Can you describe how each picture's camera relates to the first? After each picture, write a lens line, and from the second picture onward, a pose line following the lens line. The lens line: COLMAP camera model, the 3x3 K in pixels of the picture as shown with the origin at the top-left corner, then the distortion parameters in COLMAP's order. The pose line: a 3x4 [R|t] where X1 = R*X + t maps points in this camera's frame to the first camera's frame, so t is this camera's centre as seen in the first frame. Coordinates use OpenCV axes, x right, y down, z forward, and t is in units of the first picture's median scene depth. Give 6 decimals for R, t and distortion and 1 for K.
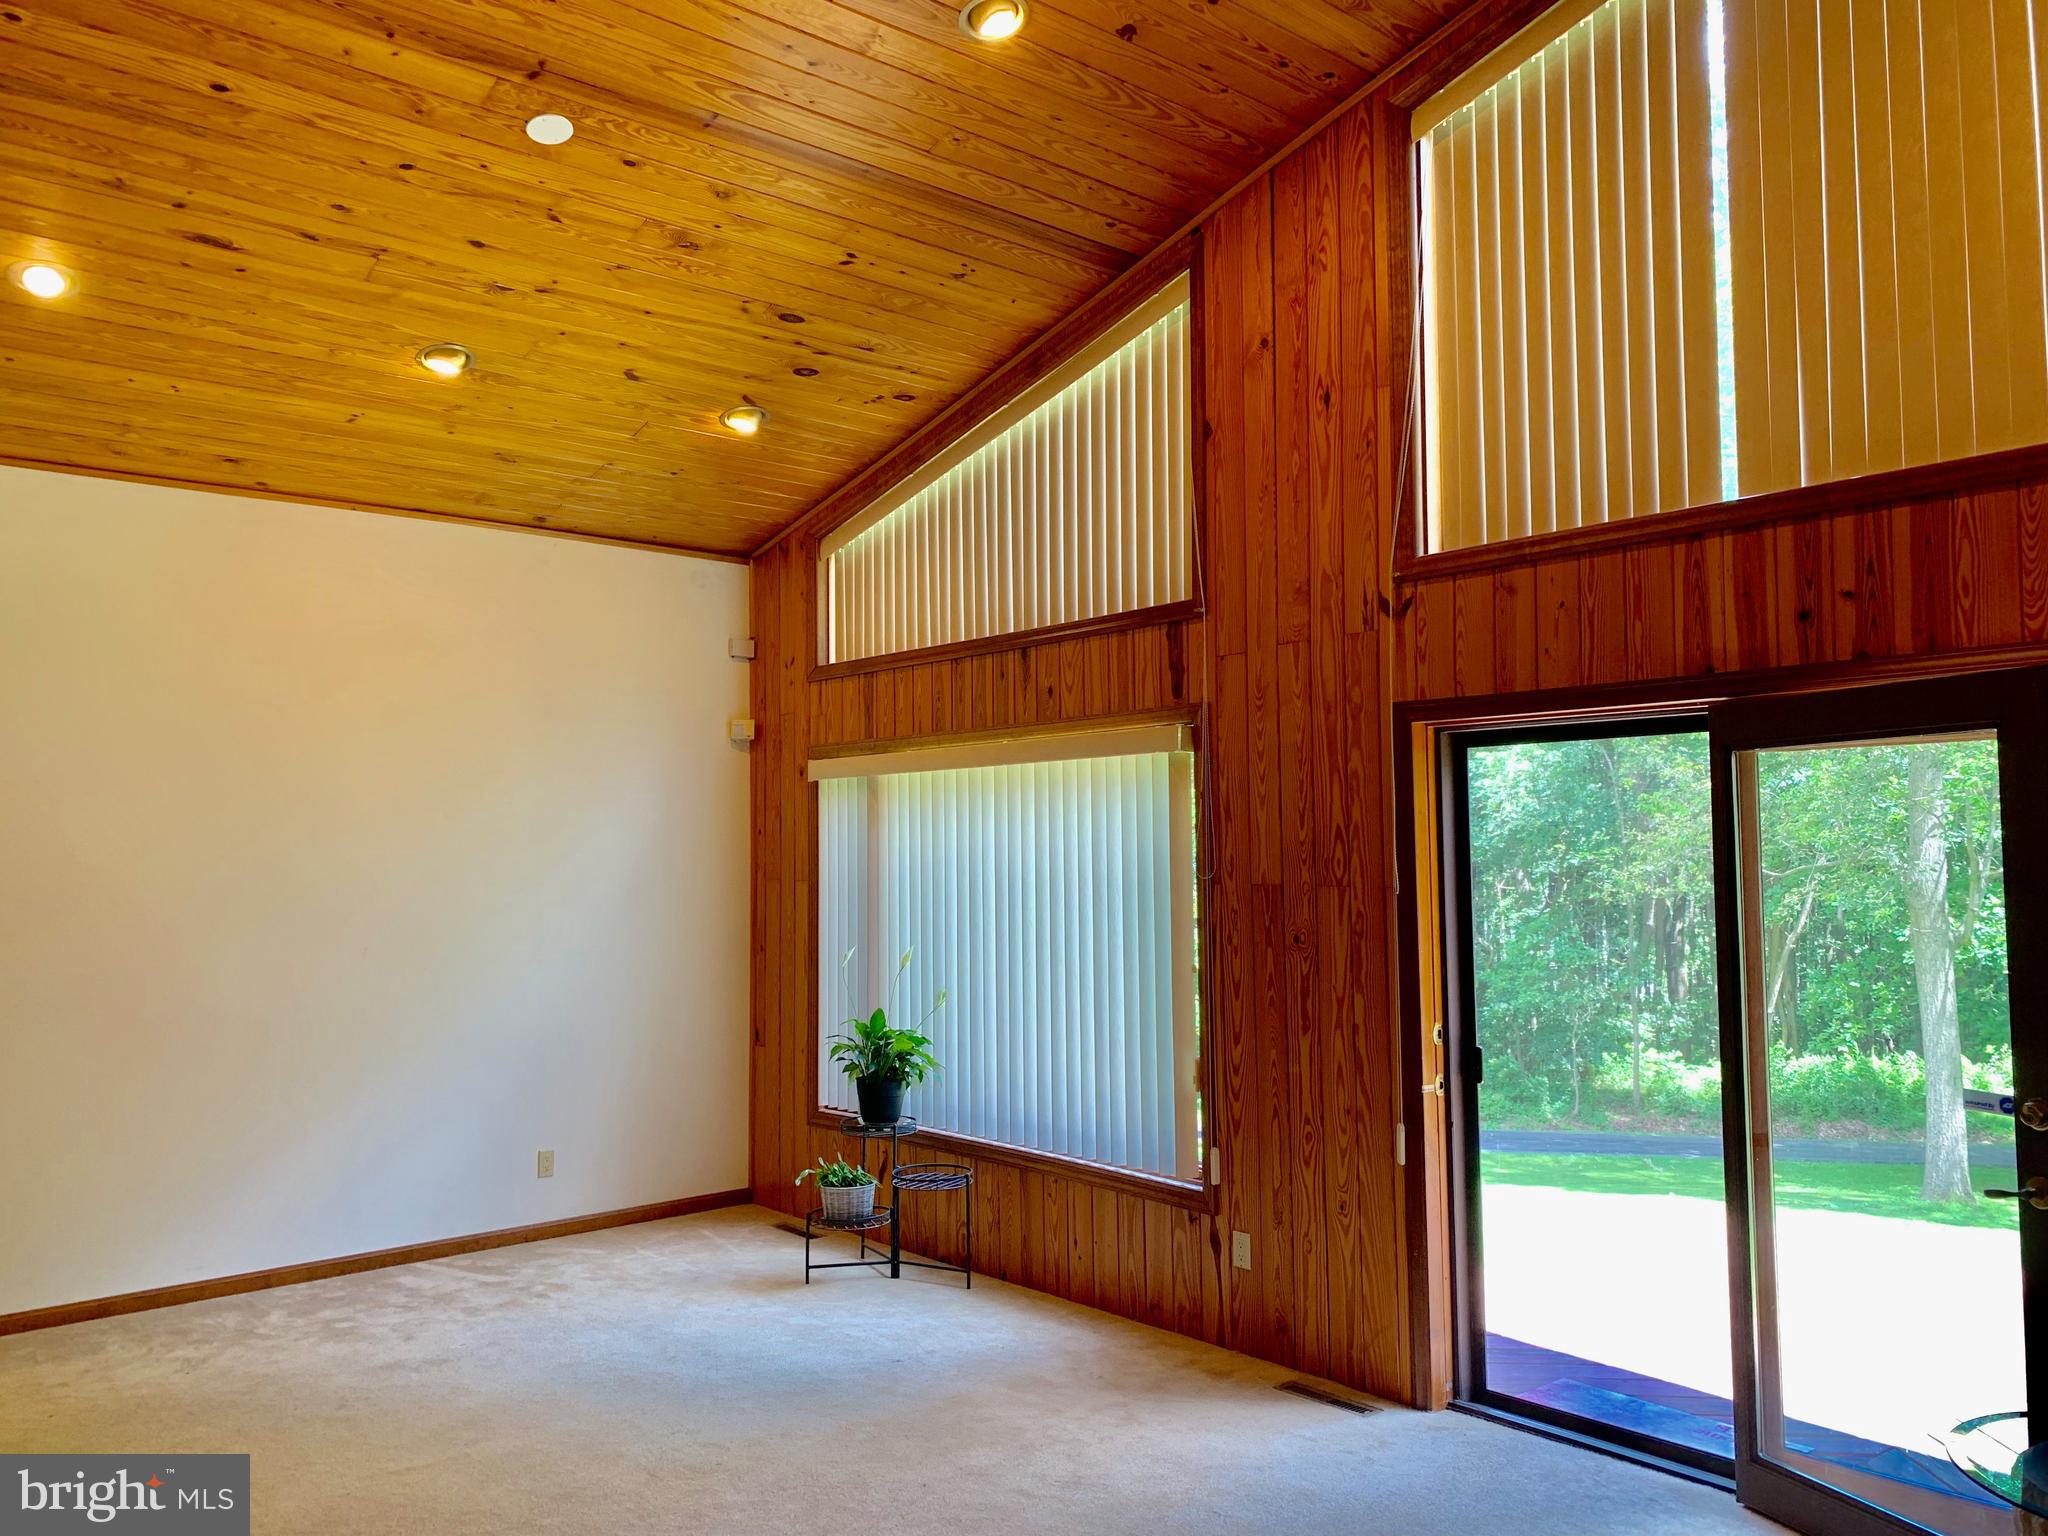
lens RADIAL K [[1550.3, 0, 1026.9], [0, 1550.3, 766.5], [0, 0, 1]] dist [0.039711, -0.052179]
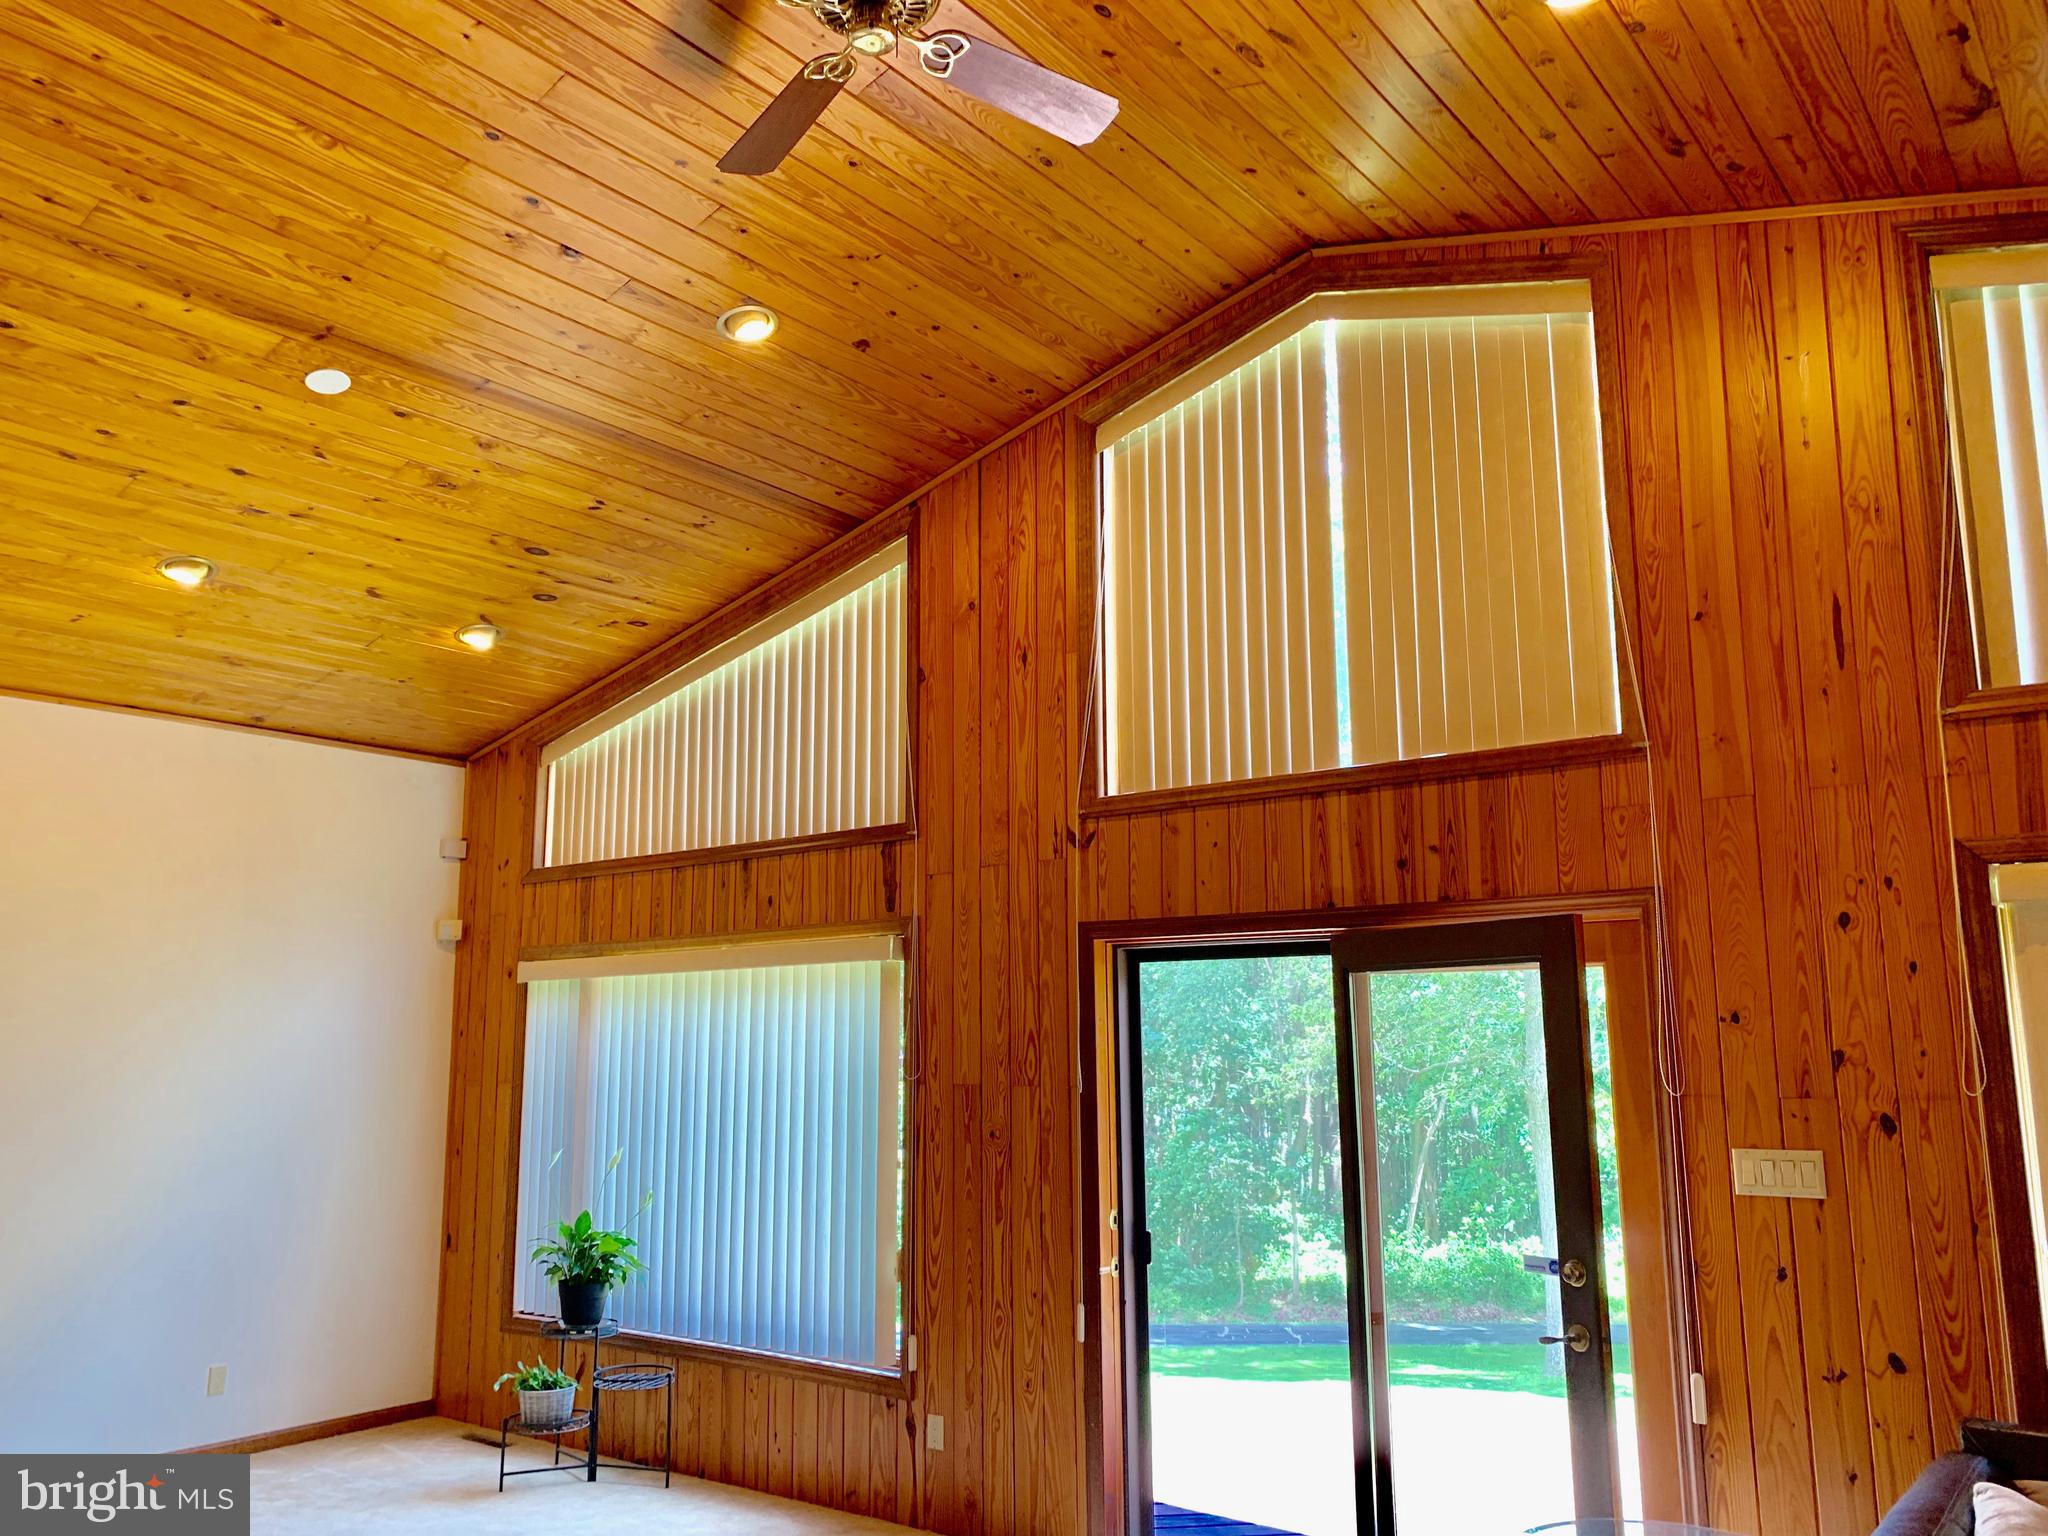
lens RADIAL K [[1550.3, 0, 1026.3], [0, 1550.3, 770.6], [0, 0, 1]] dist [0.039711, -0.052179]
pose [[0.979589, 0.037709, 0.197441, -0.030722], [-0.013653, 0.992459, -0.121811, -0.012362], [-0.200545, 0.116629, 0.972717, -0.113737]]
